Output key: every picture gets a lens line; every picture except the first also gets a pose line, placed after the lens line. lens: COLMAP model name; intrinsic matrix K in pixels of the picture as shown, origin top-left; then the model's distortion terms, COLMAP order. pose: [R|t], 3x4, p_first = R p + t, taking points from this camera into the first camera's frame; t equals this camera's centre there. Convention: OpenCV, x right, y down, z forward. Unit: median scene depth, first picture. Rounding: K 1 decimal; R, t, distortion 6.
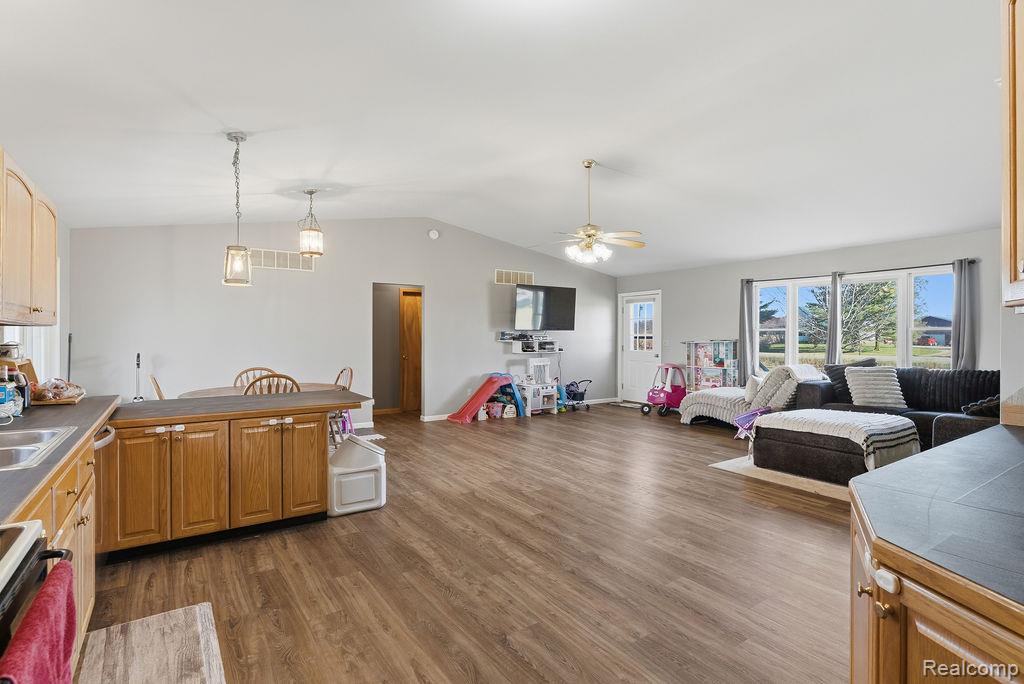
lens RADIAL K [[505.1, 0, 507.9], [0, 505.1, 333.6], [0, 0, 1]] dist [0.000356, -0.000361]
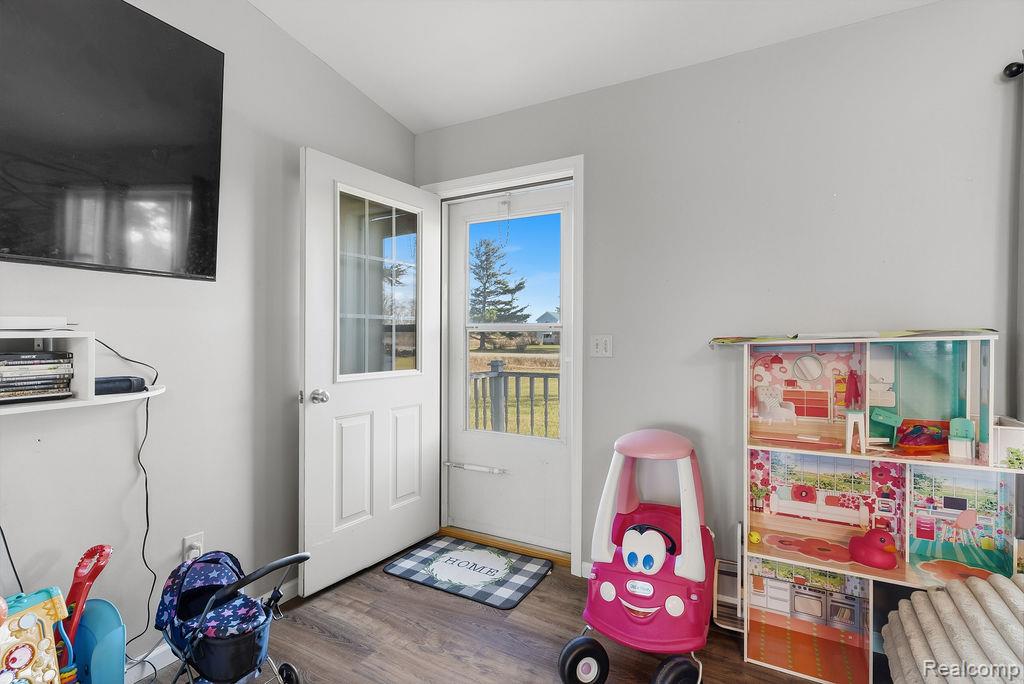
lens RADIAL K [[493.8, 0, 512.3], [0, 493.8, 336.8], [0, 0, 1]] dist [-0.000052, 0.001623]
pose [[0.891768, 0.004213, 0.452472, 0.263641], [-0.005488, 0.999984, 0.001505, 0.025442], [-0.452459, -0.003825, 0.891777, 1.421221]]
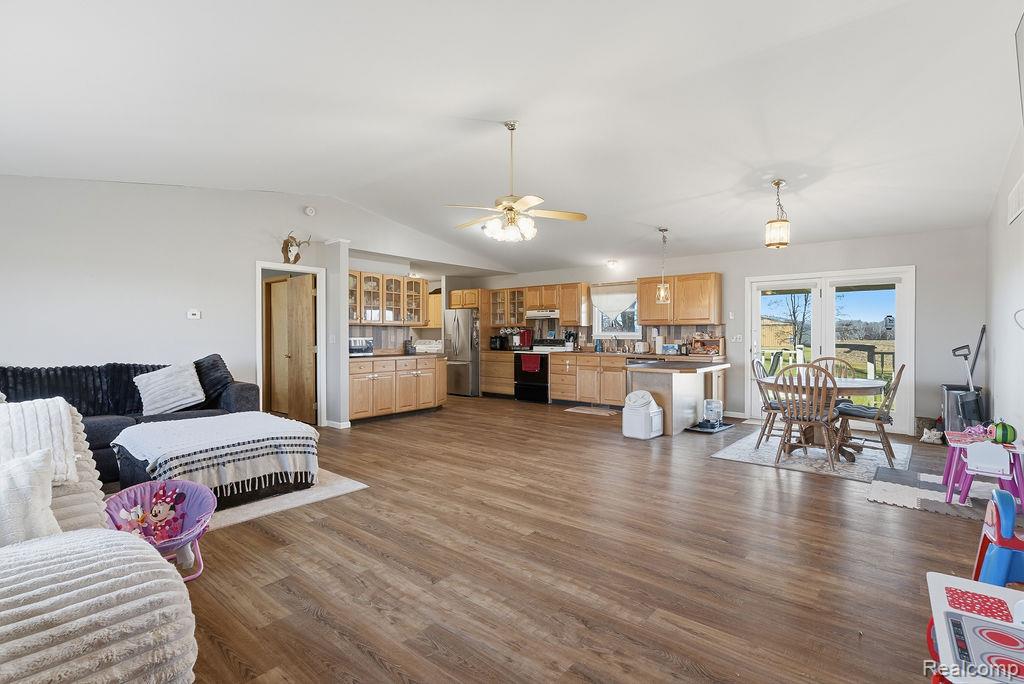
lens RADIAL K [[493.8, 0, 510.1], [0, 493.8, 341.2], [0, 0, 1]] dist [-0.000052, 0.001623]
pose [[-0.959118, 0.005604, -0.282951, 0.409019], [0.001758, 0.999903, 0.013843, 0.018899], [0.283002, 0.012780, -0.959034, 1.841753]]
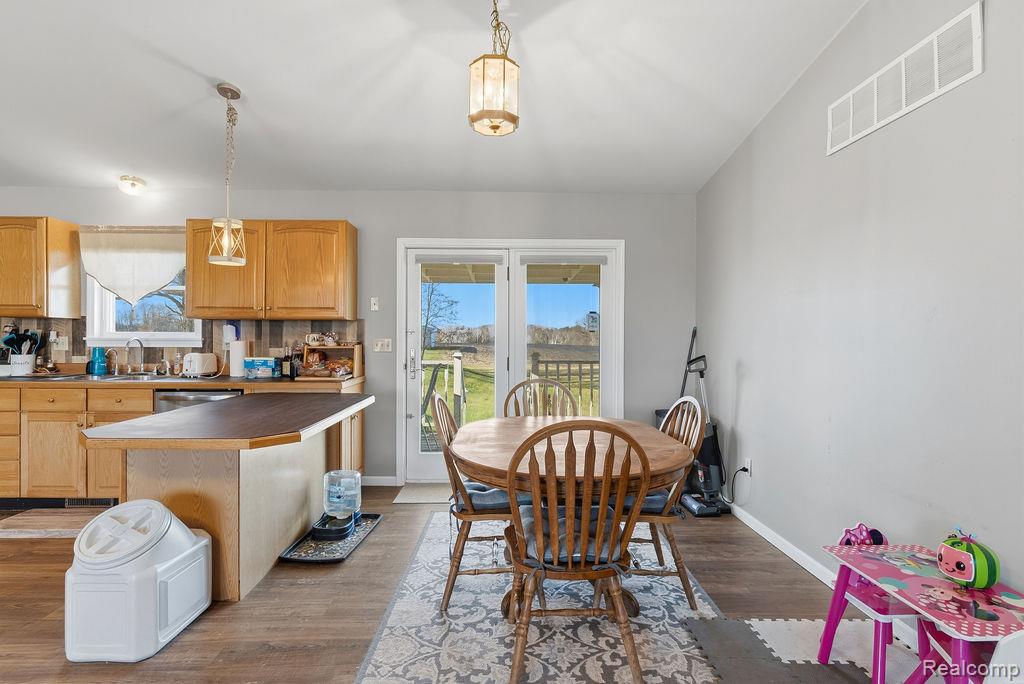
lens RADIAL K [[505.1, 0, 512.3], [0, 505.1, 340.5], [0, 0, 1]] dist [0.000356, -0.000361]
pose [[-0.538452, 0.002133, -0.842653, -0.050318], [-0.004185, 0.999978, 0.005205, 0.018650], [0.842646, 0.006329, -0.538432, 1.269419]]
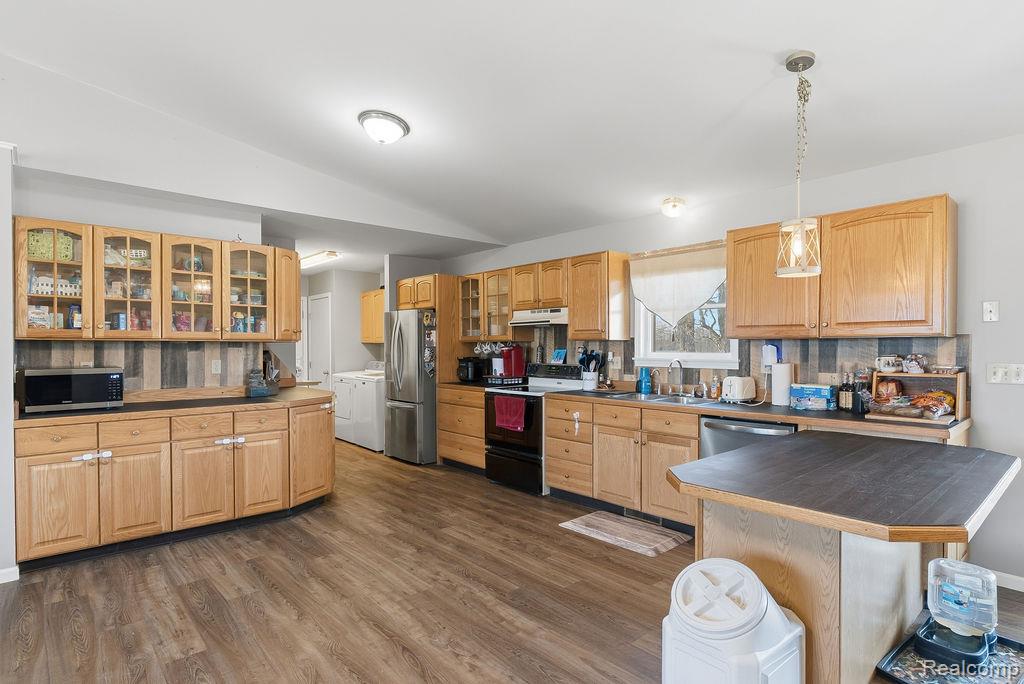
lens RADIAL K [[535.2, 0, 509.3], [0, 535.2, 354.6], [0, 0, 1]] dist [0.000120, -0.001097]
pose [[-0.991544, 0.004701, -0.129688, -0.030870], [0.002671, 0.999871, 0.015821, 0.000156], [0.129746, 0.015340, -0.991429, 1.141522]]
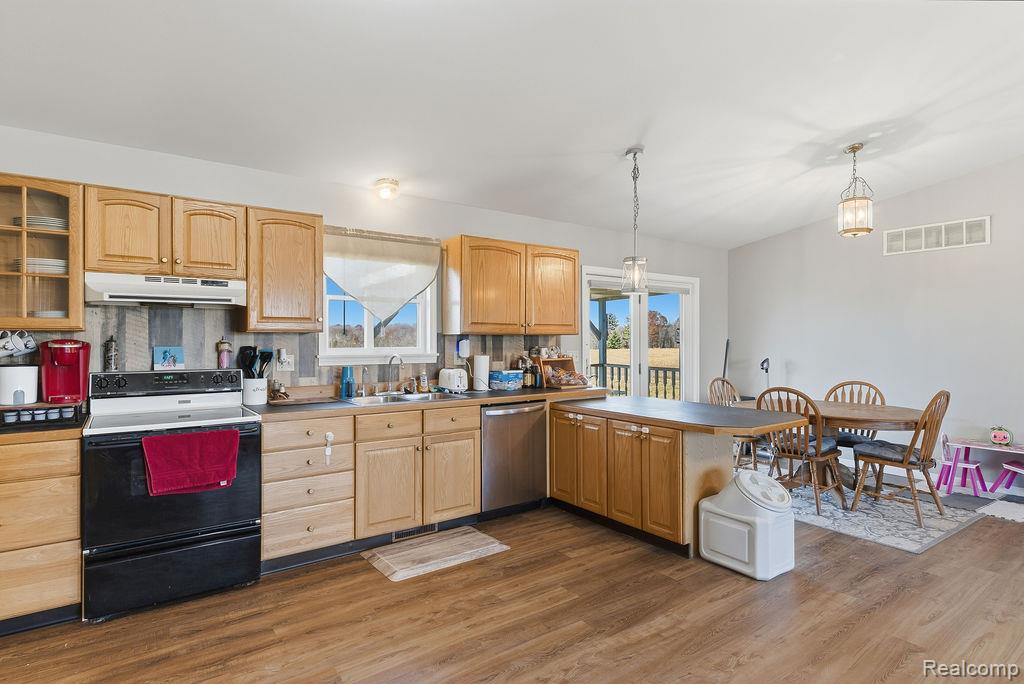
lens RADIAL K [[535.2, 0, 510.8], [0, 535.2, 342.2], [0, 0, 1]] dist [0.000120, -0.001097]
pose [[0.036903, 0.004637, -0.999308, 0.387042], [0.000985, 0.999989, 0.004677, -0.000627], [0.999318, -0.001157, 0.036898, 0.475931]]
